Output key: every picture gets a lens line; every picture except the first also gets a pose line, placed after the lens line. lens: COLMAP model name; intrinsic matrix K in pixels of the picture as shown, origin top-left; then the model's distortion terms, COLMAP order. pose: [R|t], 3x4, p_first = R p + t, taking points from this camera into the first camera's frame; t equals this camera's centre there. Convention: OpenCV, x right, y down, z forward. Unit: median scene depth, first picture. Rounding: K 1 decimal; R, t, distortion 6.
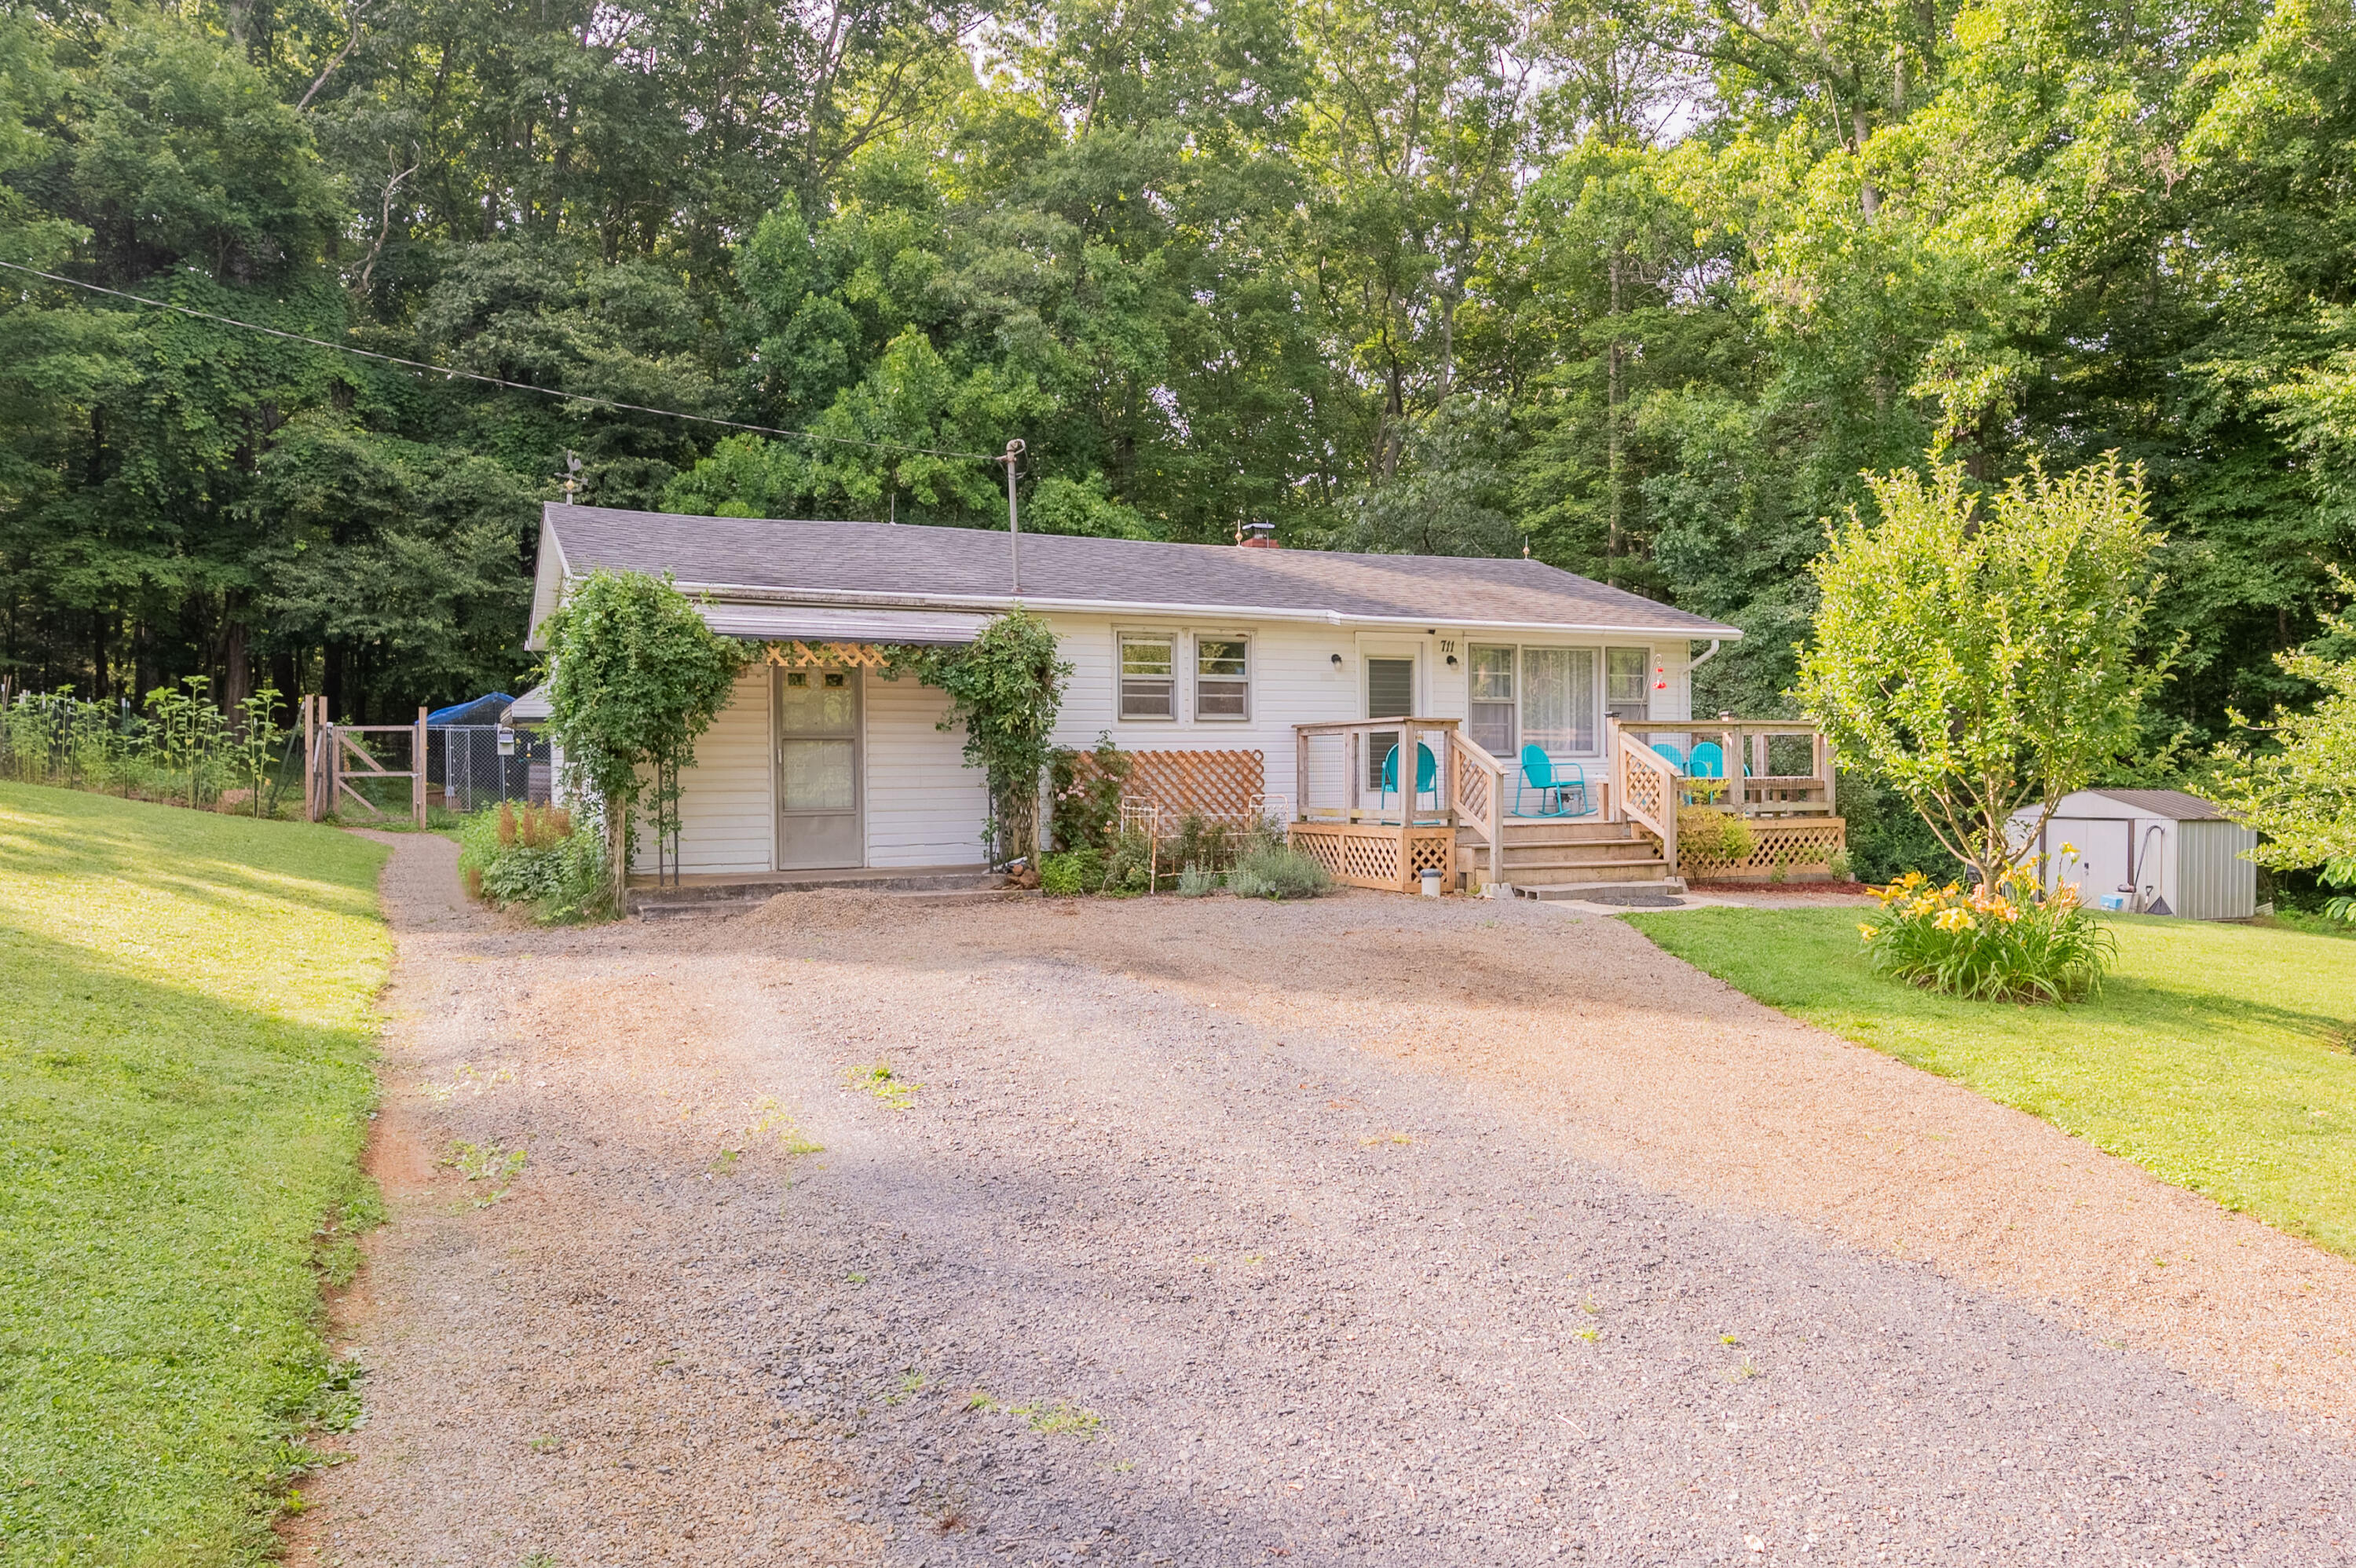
lens RADIAL K [[1628.5, 0, 1178.0], [0, 1628.5, 784.0], [0, 0, 1]] dist [0.002100, 0.000220]
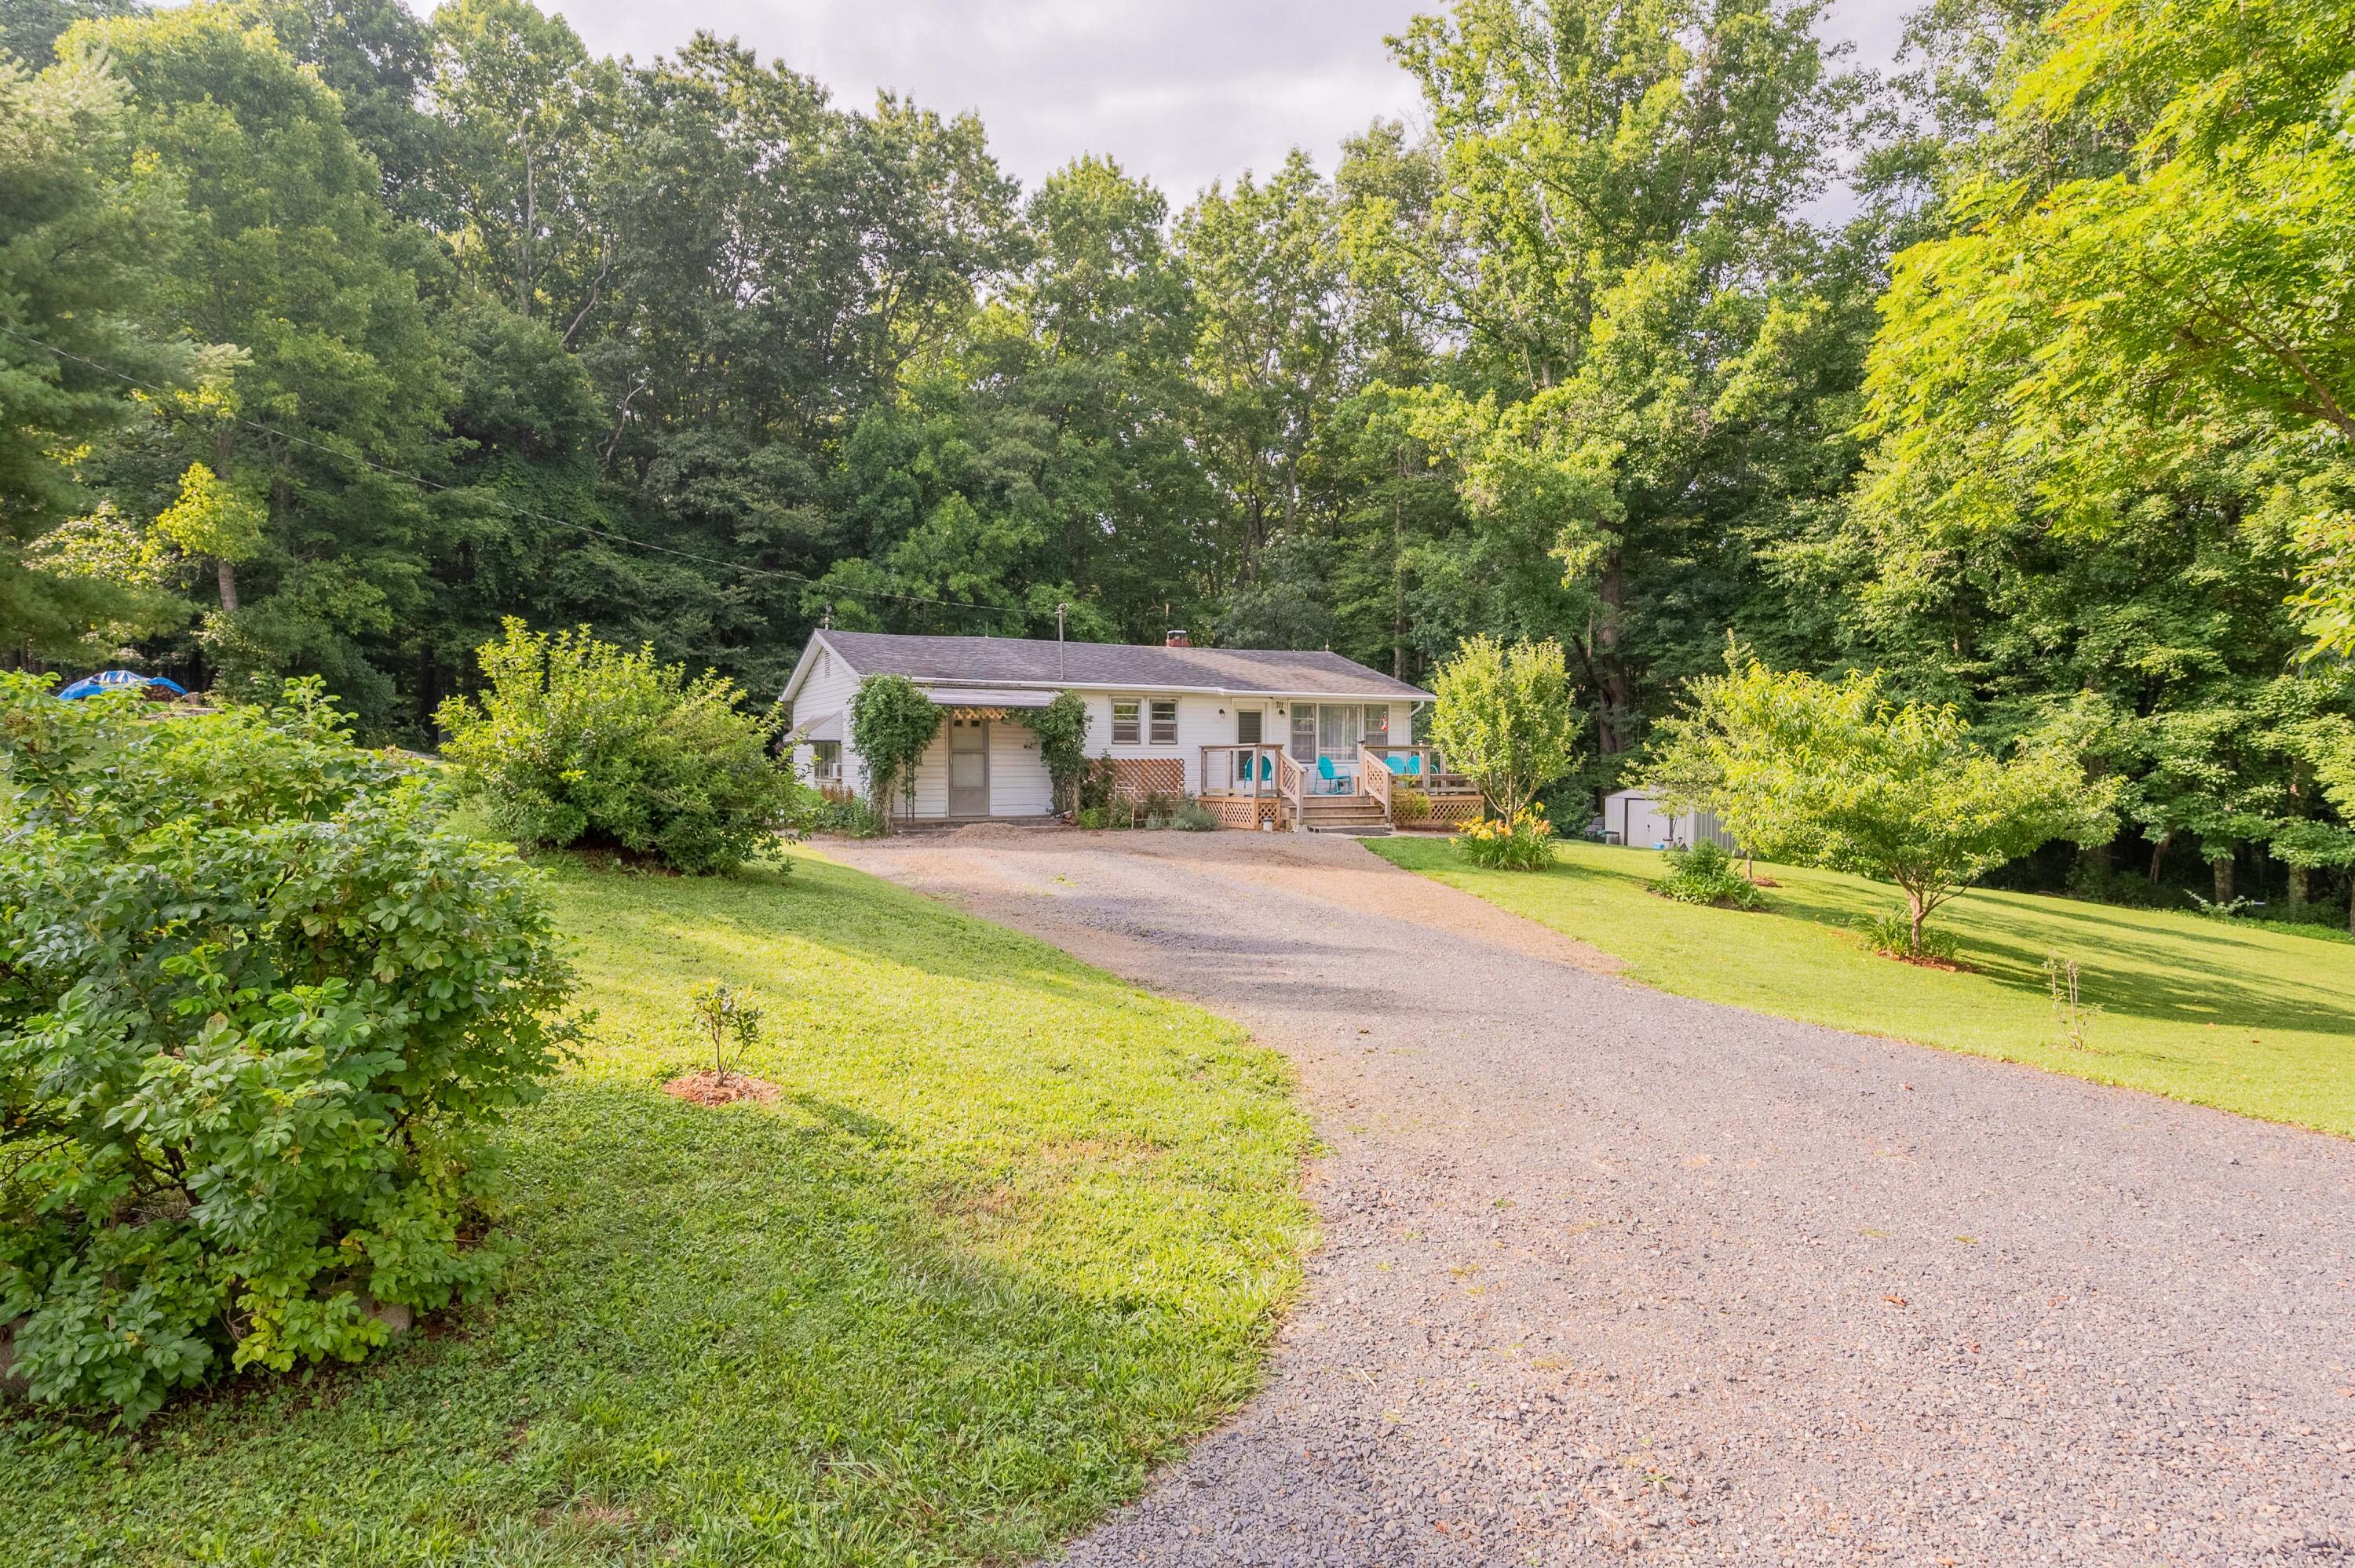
lens RADIAL K [[1220.1, 0, 1109.9], [0, 1220.1, 784.7], [0, 0, 1]] dist [-0.000929, -0.000136]
pose [[0.999913, 0.005861, 0.011836, -0.050606], [-0.005922, 0.999970, 0.005080, 0.003110], [-0.011806, -0.005150, 0.999917, -0.433858]]
